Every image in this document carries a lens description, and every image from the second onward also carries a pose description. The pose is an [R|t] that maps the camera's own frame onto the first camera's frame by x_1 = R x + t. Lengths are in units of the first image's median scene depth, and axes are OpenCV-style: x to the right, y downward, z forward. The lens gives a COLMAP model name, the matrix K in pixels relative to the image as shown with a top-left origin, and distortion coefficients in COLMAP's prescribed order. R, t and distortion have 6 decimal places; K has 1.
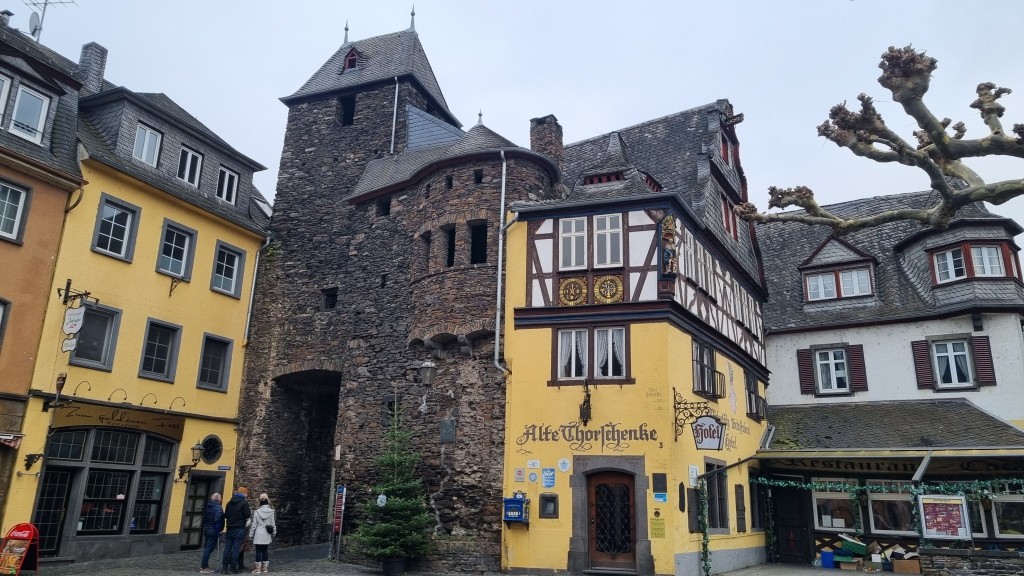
lens RADIAL K [[766.6, 0, 511.5], [0, 766.6, 281.6], [0, 0, 1]] dist [0.054931, -0.023875]
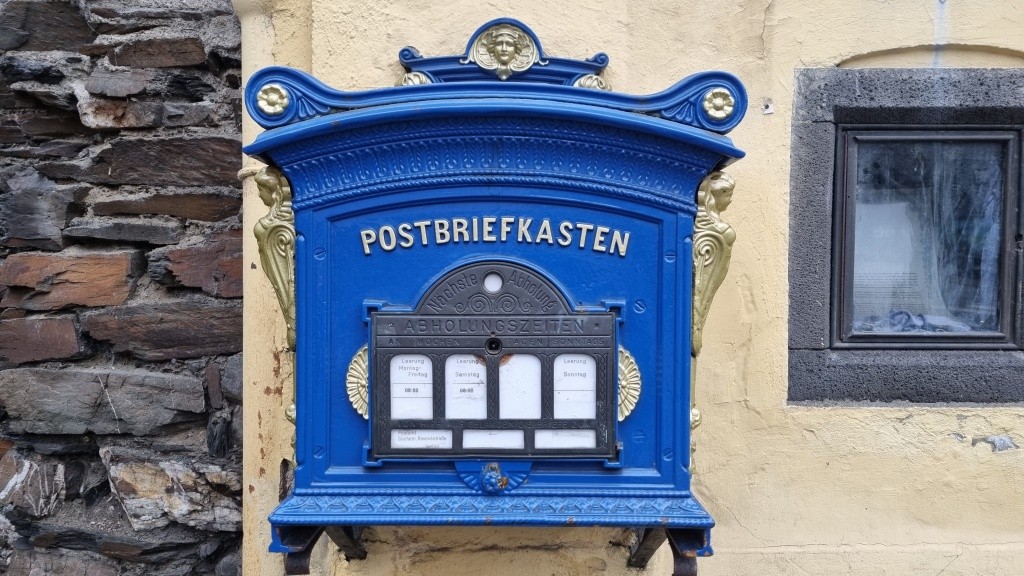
lens RADIAL K [[766.6, 0, 520.6], [0, 766.6, 287.4], [0, 0, 1]] dist [0.054931, -0.023875]
pose [[0.938525, -0.031963, 0.343730, -0.010843], [-0.081903, 0.946658, 0.311658, 0.237757], [-0.335356, -0.320651, 0.885844, 0.813752]]
